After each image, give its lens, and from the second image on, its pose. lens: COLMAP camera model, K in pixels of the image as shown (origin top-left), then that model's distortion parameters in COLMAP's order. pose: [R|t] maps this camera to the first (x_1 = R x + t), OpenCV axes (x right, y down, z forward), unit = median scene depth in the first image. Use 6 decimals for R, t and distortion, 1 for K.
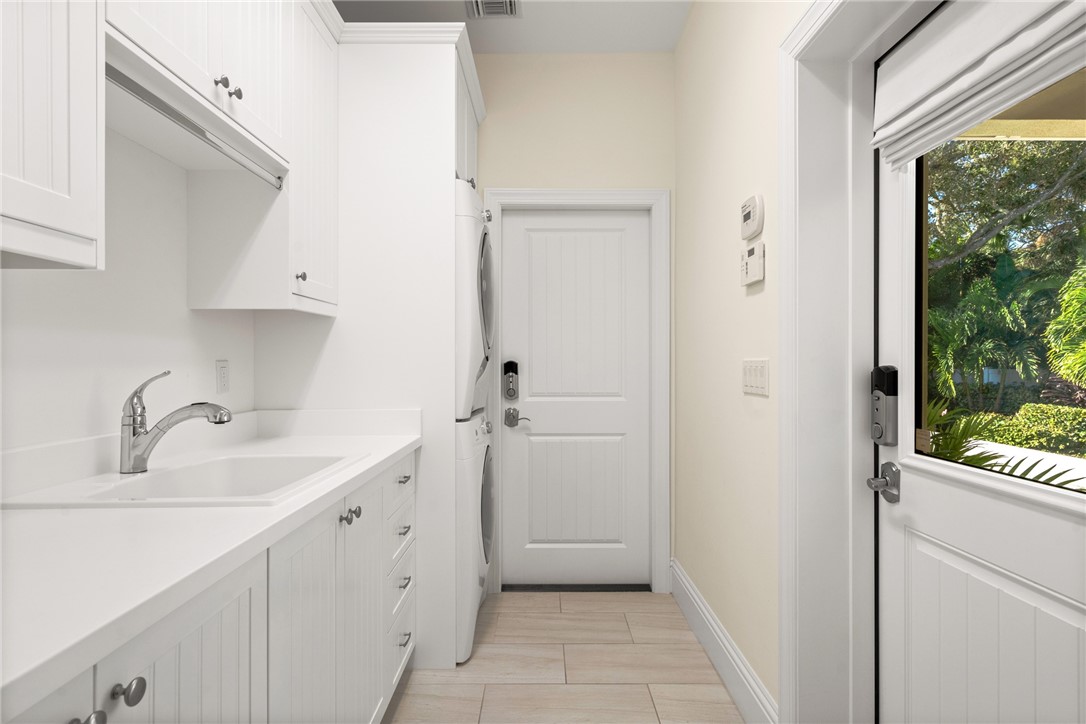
lens RADIAL K [[568.6, 0, 543.0], [0, 568.6, 362.0], [0, 0, 1]] dist [0.000444, 0.000662]
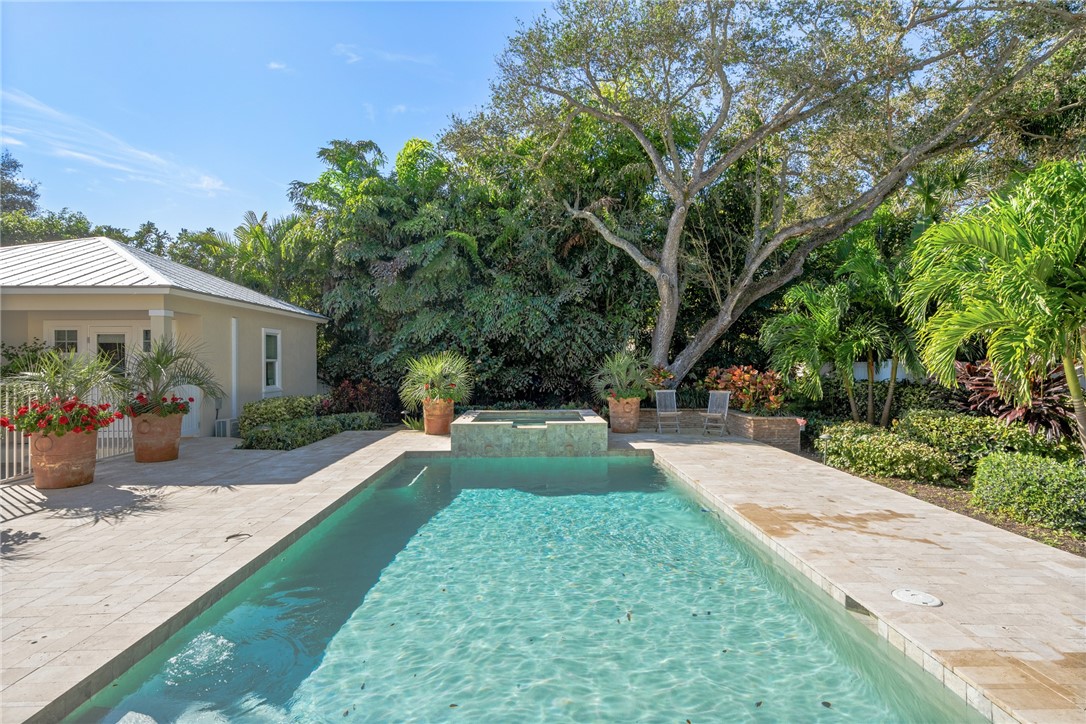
lens RADIAL K [[571.7, 0, 543.0], [0, 571.7, 362.0], [0, 0, 1]] dist [-0.000202, 0.000208]
pose [[0.999949, -0.007429, 0.006907, 0.429277], [0.007409, 0.999968, 0.002954, 0.010460], [-0.006929, -0.002903, 0.999972, 0.322219]]
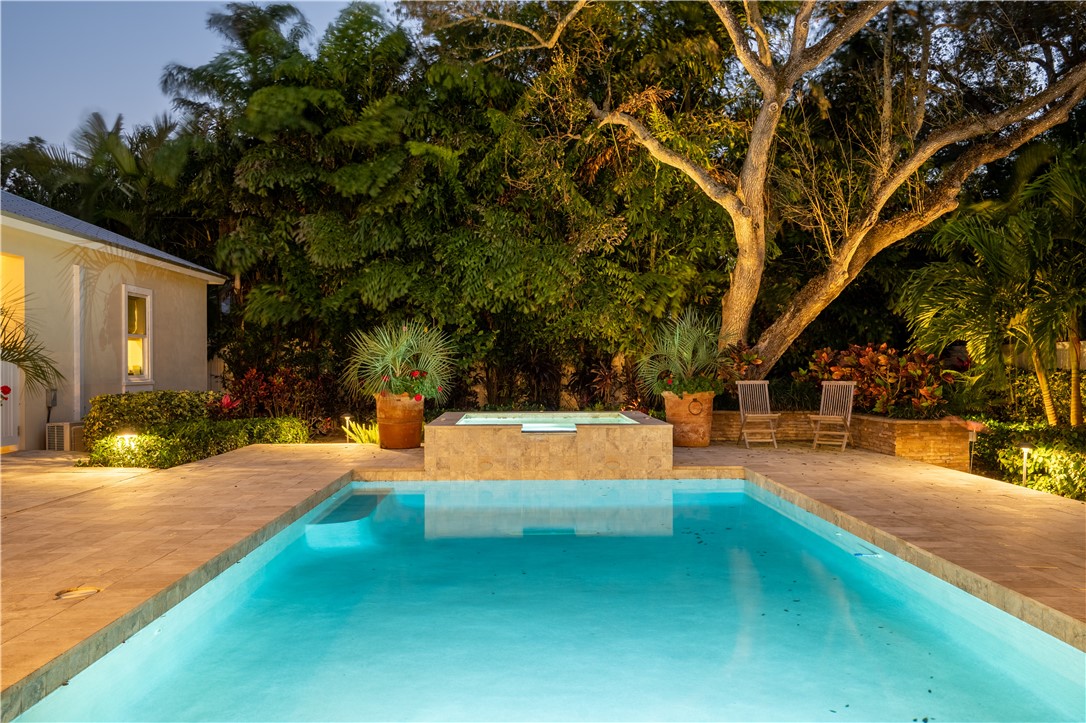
lens RADIAL K [[831.7, 0, 541.3], [0, 831.7, 369.2], [0, 0, 1]] dist [0.010692, 0.004641]
pose [[0.999856, -0.005082, 0.016163, 0.397058], [0.004948, 0.999953, 0.008280, 0.041927], [-0.016205, -0.008199, 0.999835, 0.388744]]
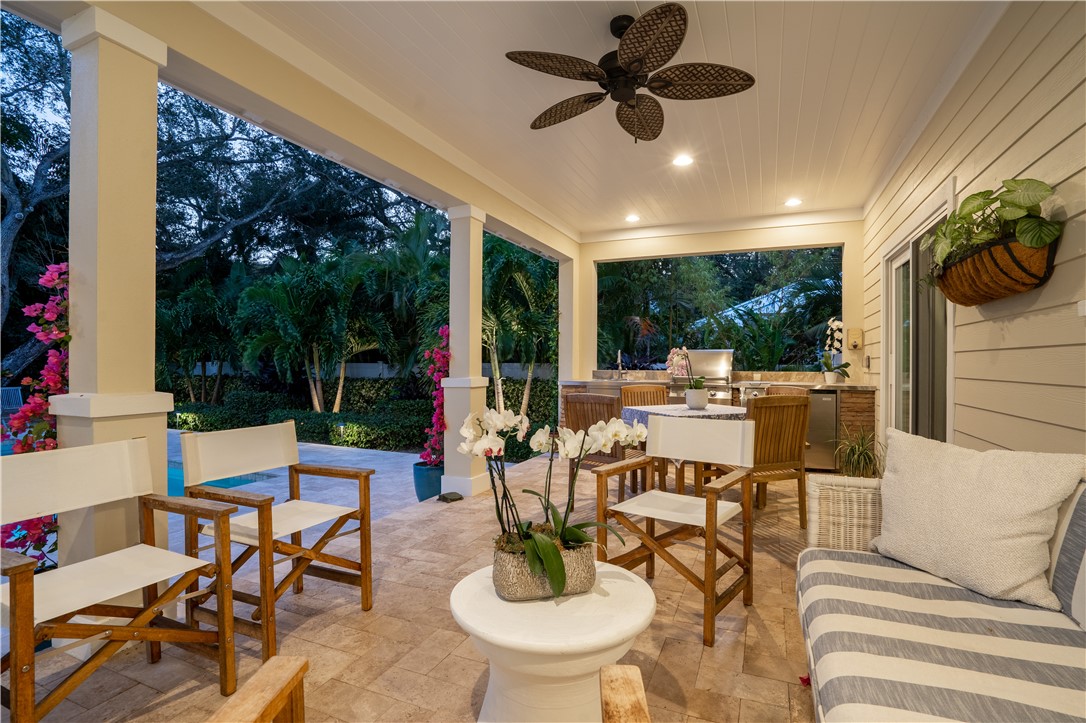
lens RADIAL K [[512.9, 0, 546.8], [0, 512.9, 363.1], [0, 0, 1]] dist [-0.055410, 0.020251]
pose [[0.403923, -0.002525, 0.914790, 0.215522], [-0.003486, 0.999985, 0.004299, 0.011823], [-0.914786, -0.004925, 0.403908, 0.036047]]
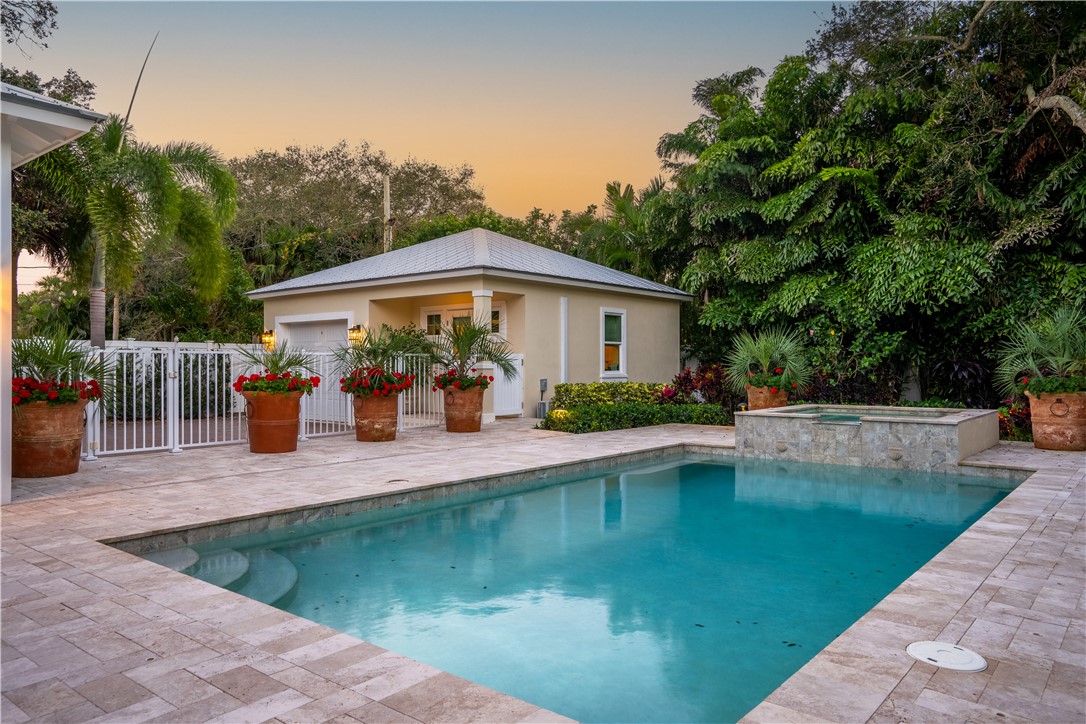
lens RADIAL K [[754.3, 0, 543.0], [0, 754.3, 362.0], [0, 0, 1]] dist [-0.002103, -0.001163]
pose [[0.766853, -0.004355, -0.641808, 0.673742], [0.005436, 0.999985, -0.000291, 0.040447], [0.641800, -0.003266, 0.766865, 0.342024]]
